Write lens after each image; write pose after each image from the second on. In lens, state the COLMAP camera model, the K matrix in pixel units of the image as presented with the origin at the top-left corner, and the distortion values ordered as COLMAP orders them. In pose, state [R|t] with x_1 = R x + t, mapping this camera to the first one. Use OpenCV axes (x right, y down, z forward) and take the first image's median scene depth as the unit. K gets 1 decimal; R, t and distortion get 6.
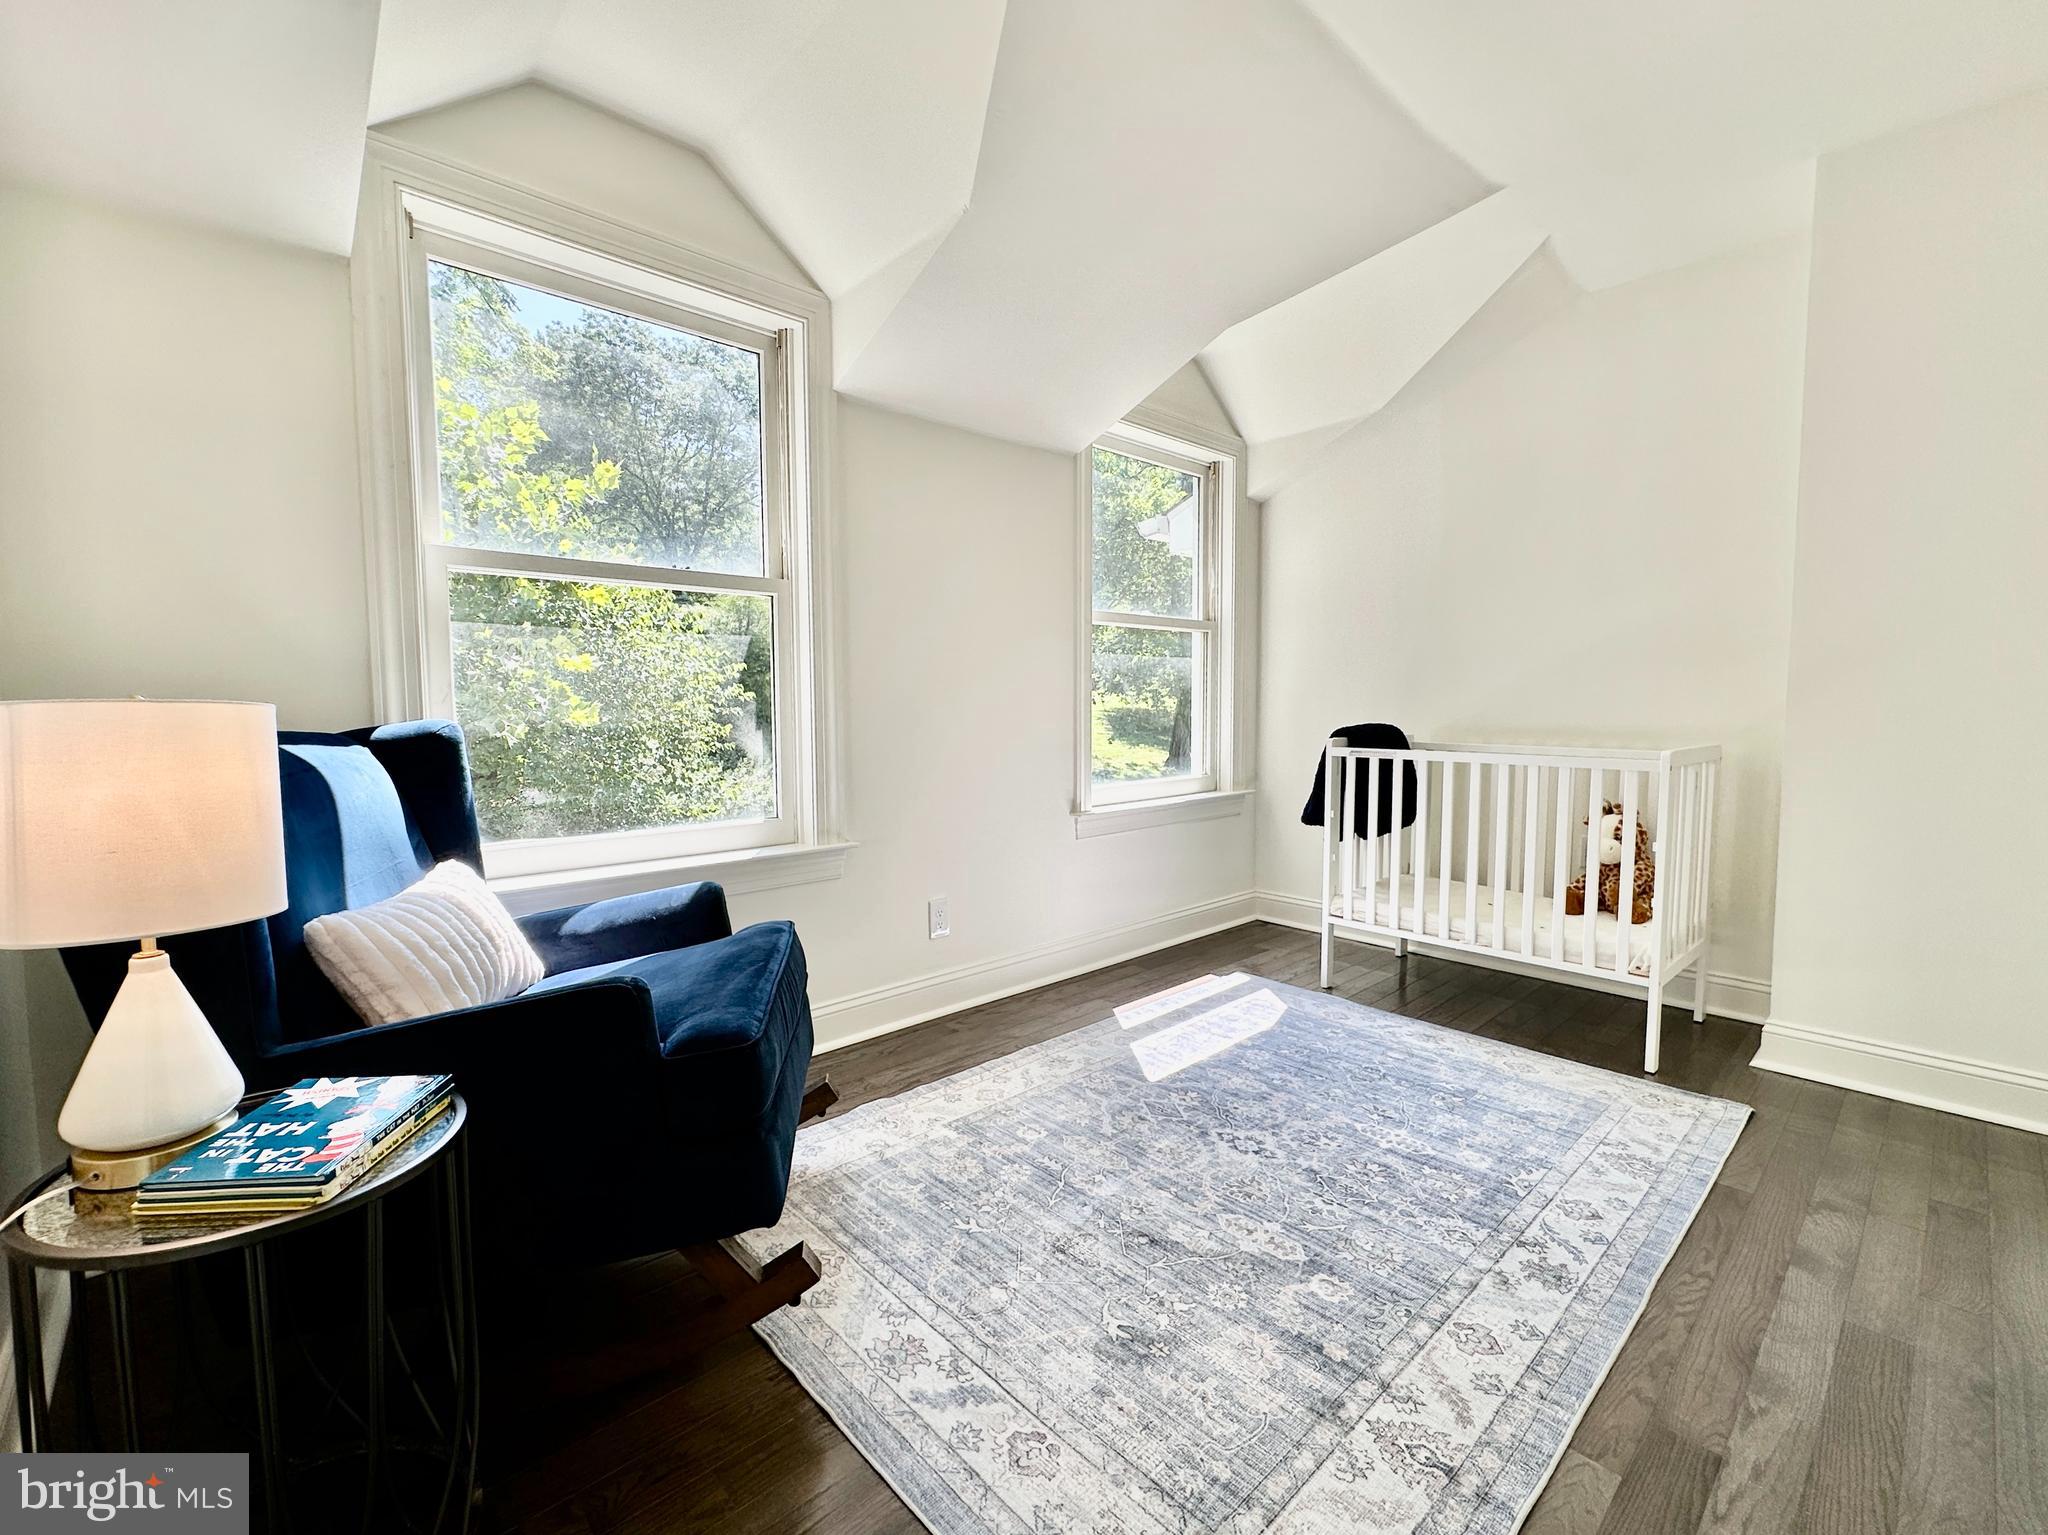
lens RADIAL K [[886.0, 0, 1029.0], [0, 886.0, 766.1], [0, 0, 1]] dist [0.000701, -0.000110]
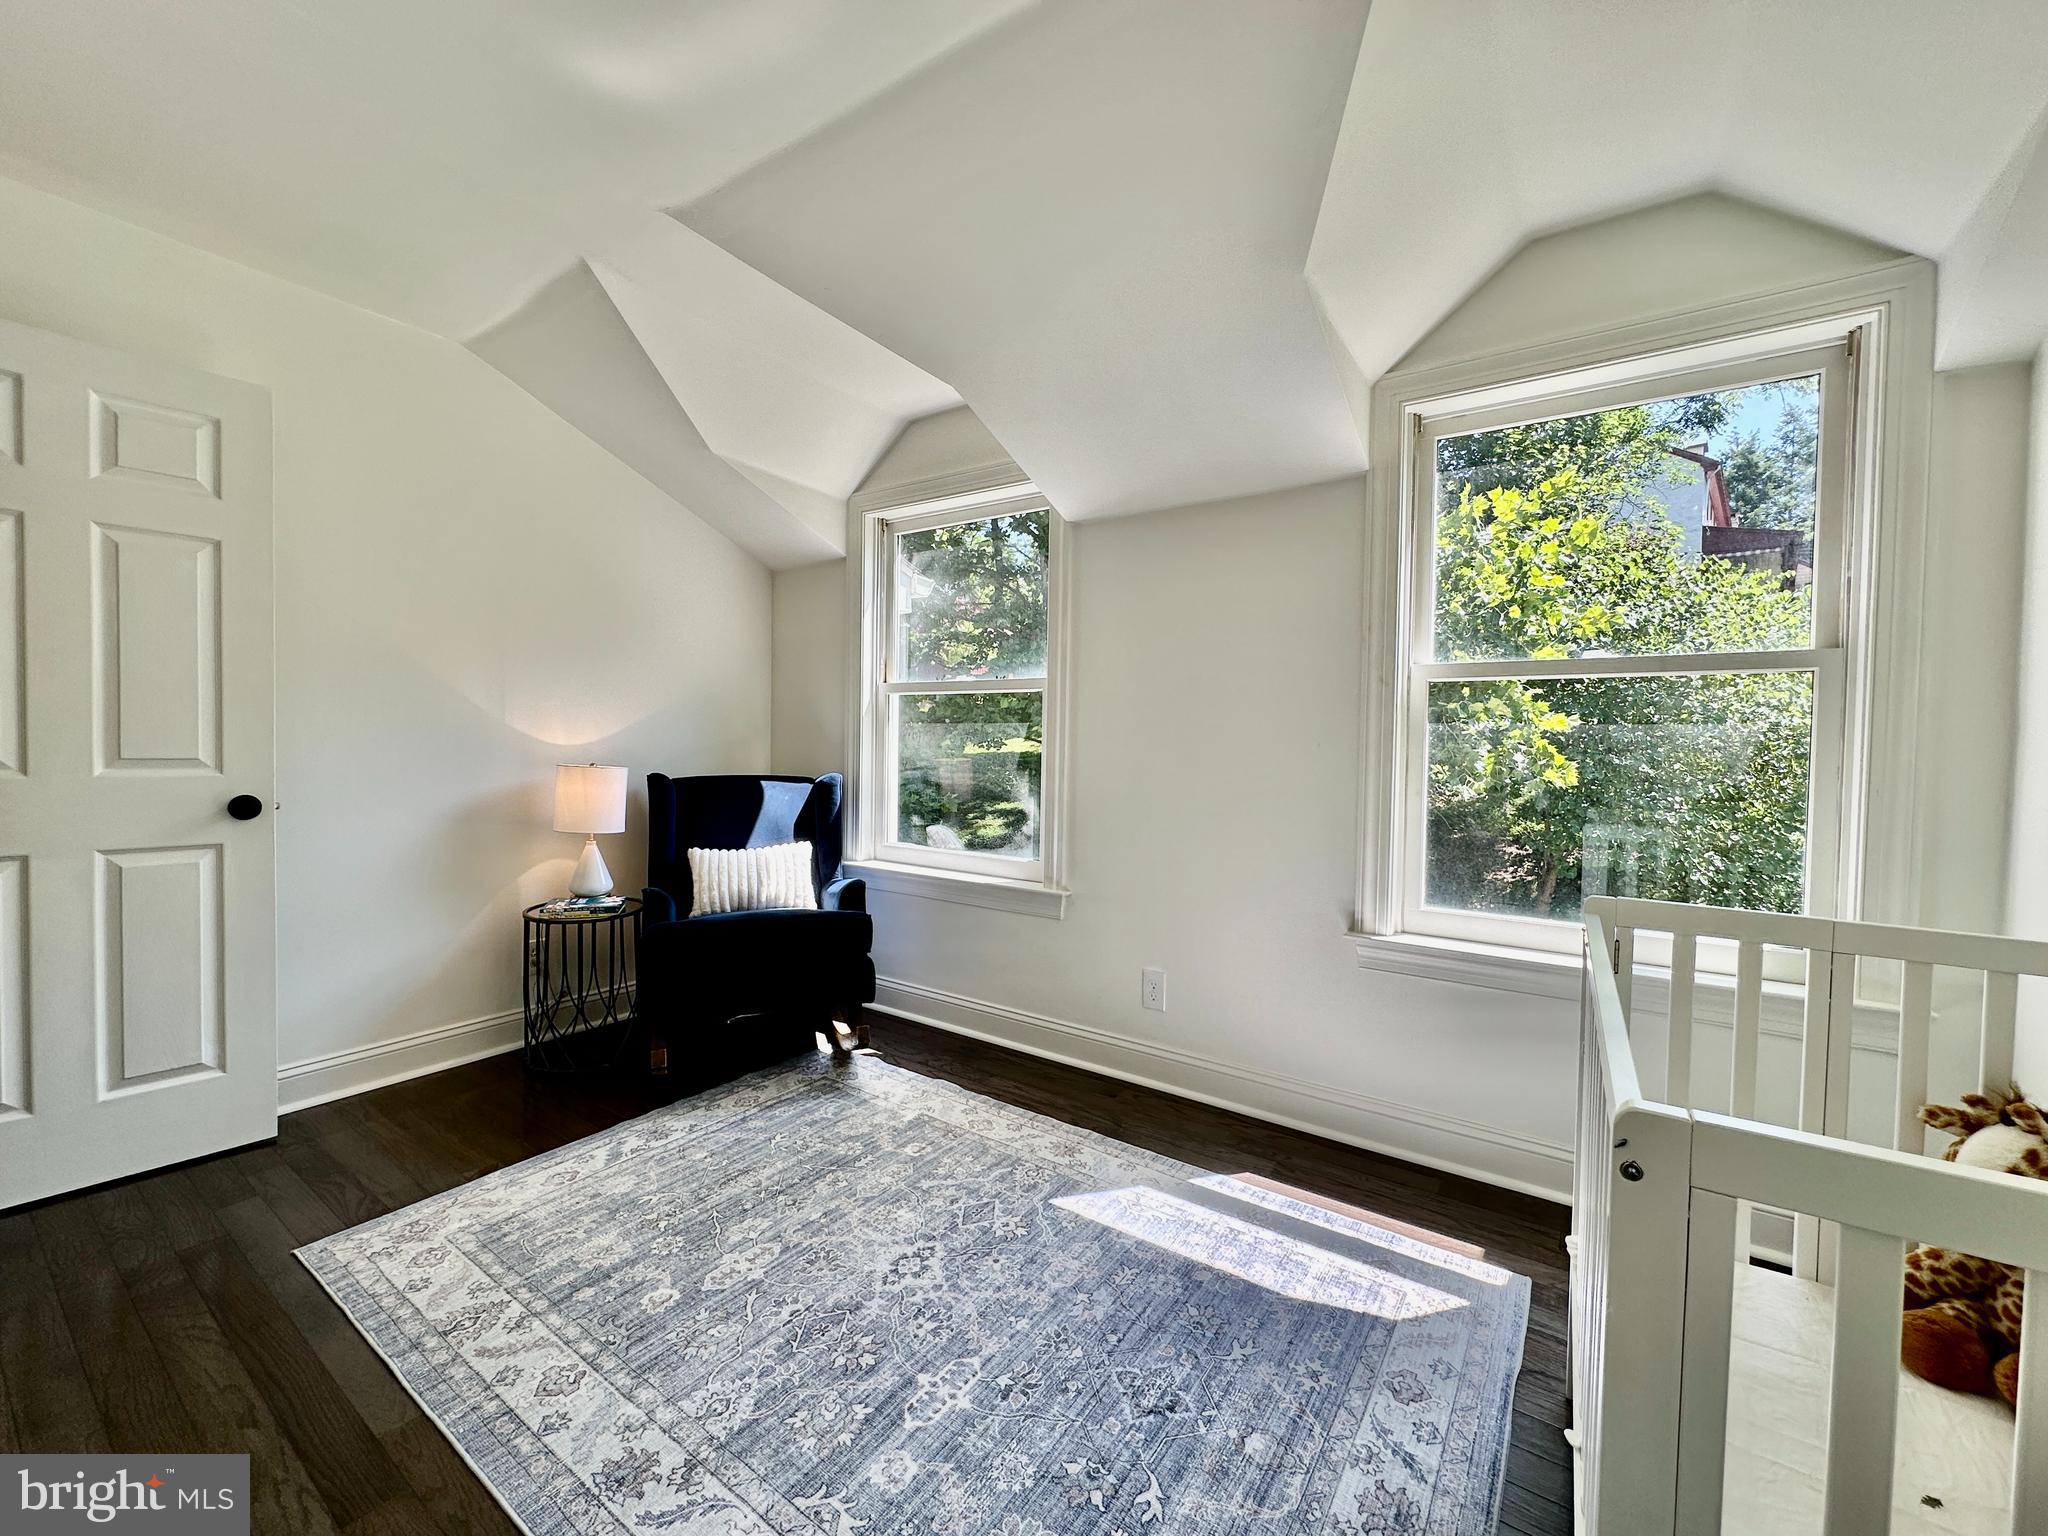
lens RADIAL K [[822.3, 0, 1028.0], [0, 822.3, 765.7], [0, 0, 1]] dist [-0.002198, 0.000205]
pose [[0.207733, 0.037318, -0.977473, 1.195540], [-0.087740, 0.995955, 0.019377, -0.140490], [0.974243, 0.081738, 0.210167, 0.966843]]
